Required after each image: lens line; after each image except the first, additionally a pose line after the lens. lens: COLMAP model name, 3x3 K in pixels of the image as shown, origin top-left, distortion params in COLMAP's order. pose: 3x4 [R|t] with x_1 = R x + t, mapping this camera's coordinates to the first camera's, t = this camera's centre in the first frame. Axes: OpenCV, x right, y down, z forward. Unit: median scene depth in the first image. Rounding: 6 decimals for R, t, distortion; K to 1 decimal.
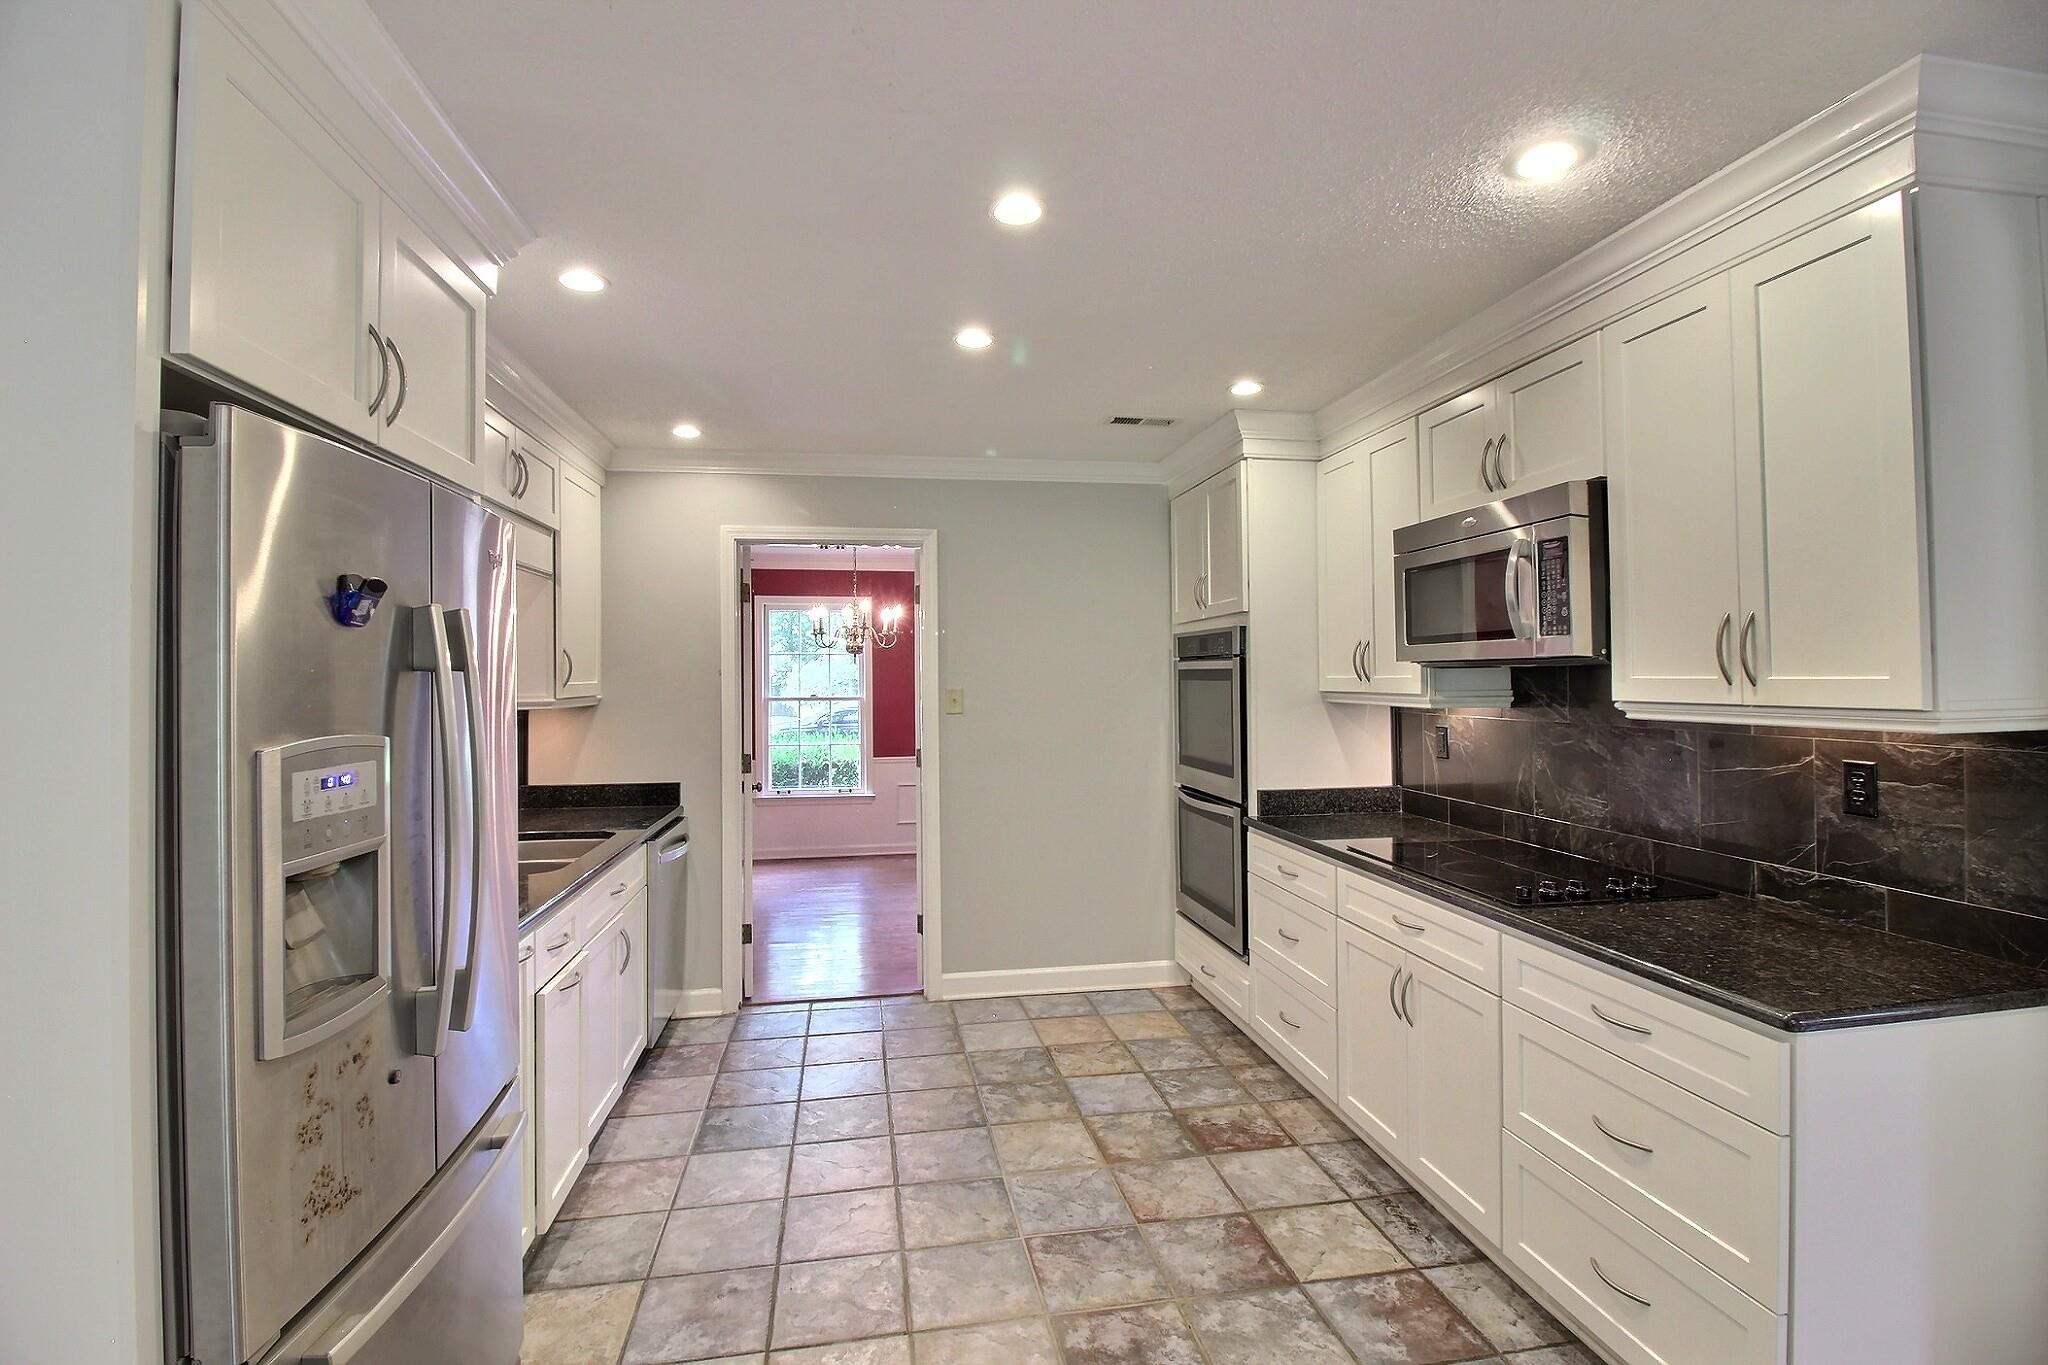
lens RADIAL K [[954.3, 0, 1020.0], [0, 954.3, 667.9], [0, 0, 1]] dist [-0.010449, -0.003517]
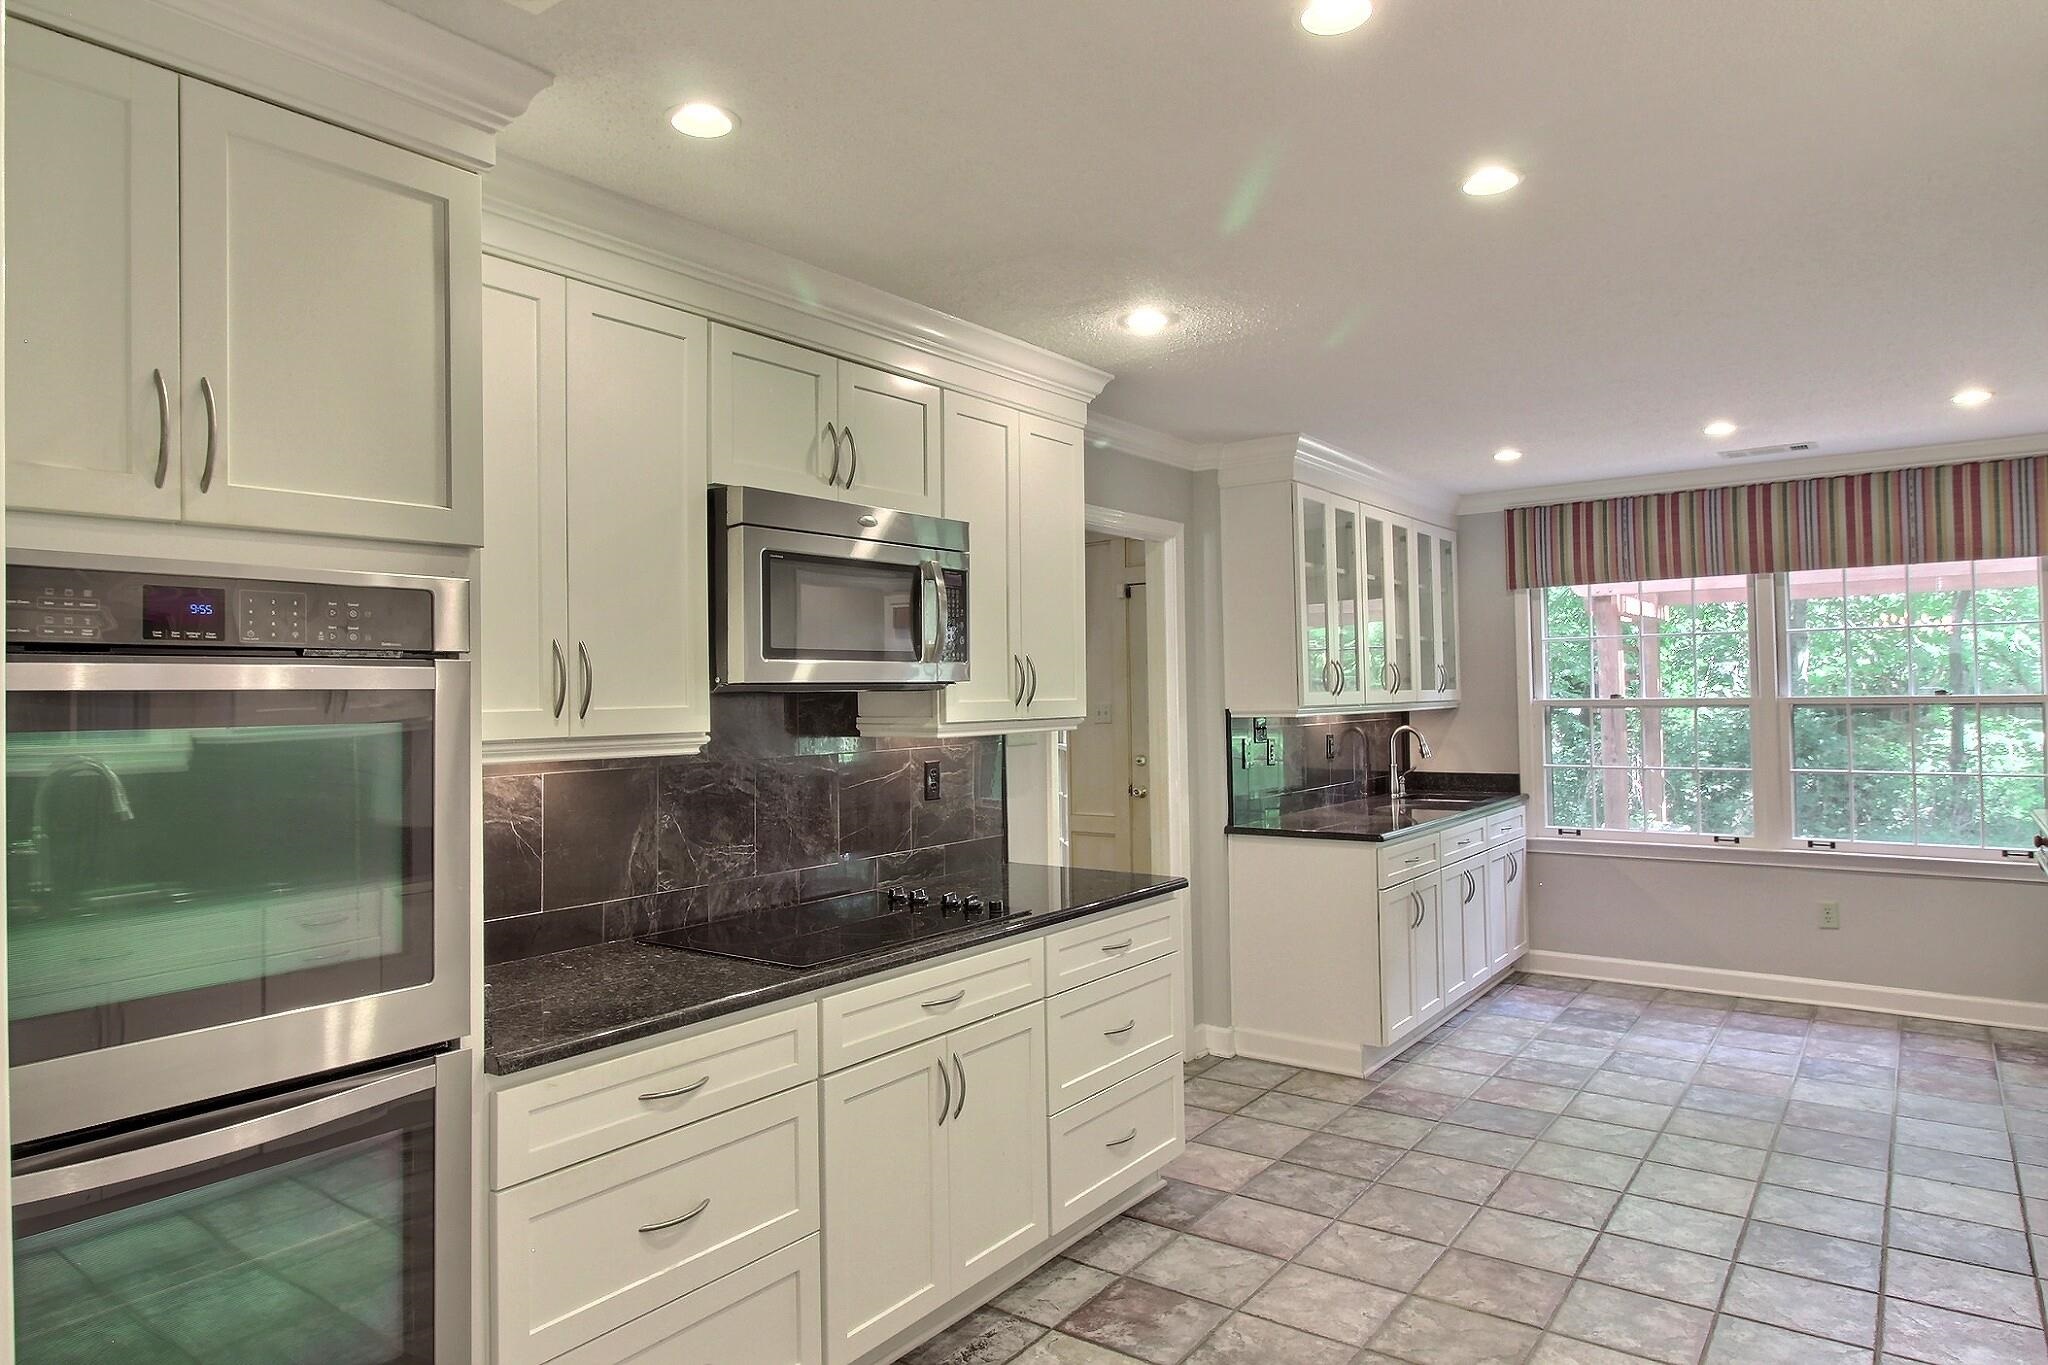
lens RADIAL K [[1211.8, 0, 1022.4], [0, 1211.8, 663.5], [0, 0, 1]] dist [0.003016, -0.006986]
pose [[-0.687796, 0.040608, 0.724768, -0.416183], [0.018395, 0.999088, -0.038522, 0.019447], [-0.725671, -0.013164, -0.687916, 1.688597]]
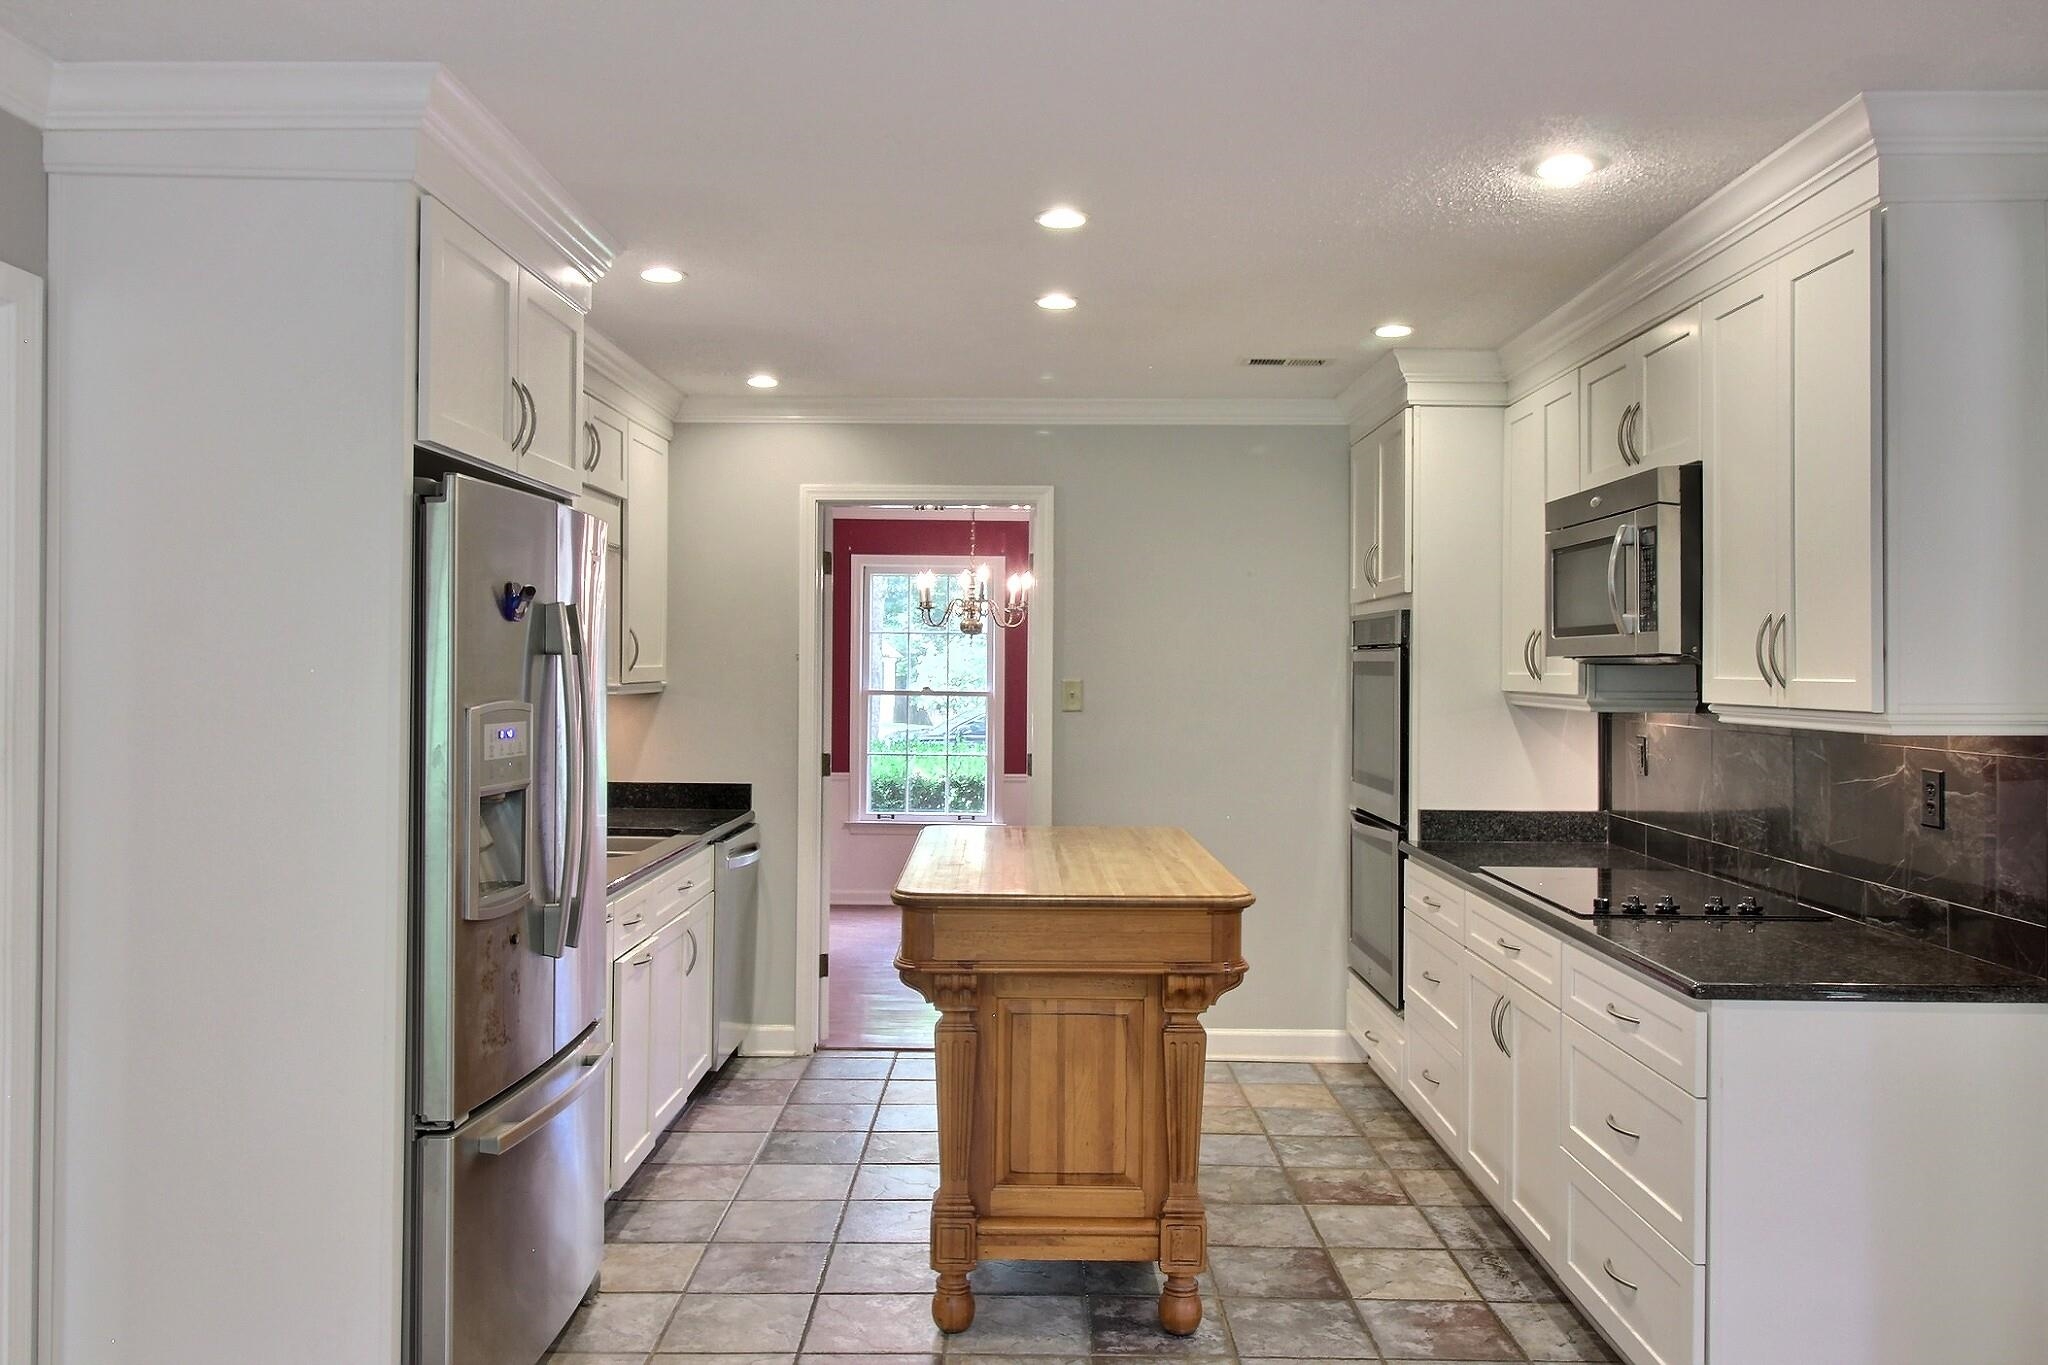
lens RADIAL K [[1557.0, 0, 1020.2], [0, 1557.0, 674.5], [0, 0, 1]] dist [0.013666, 0.012116]
pose [[0.984273, 0.016933, -0.175840, 0.206224], [-0.014376, 0.999772, 0.015806, -0.006910], [0.176068, -0.013030, 0.984292, -0.550219]]
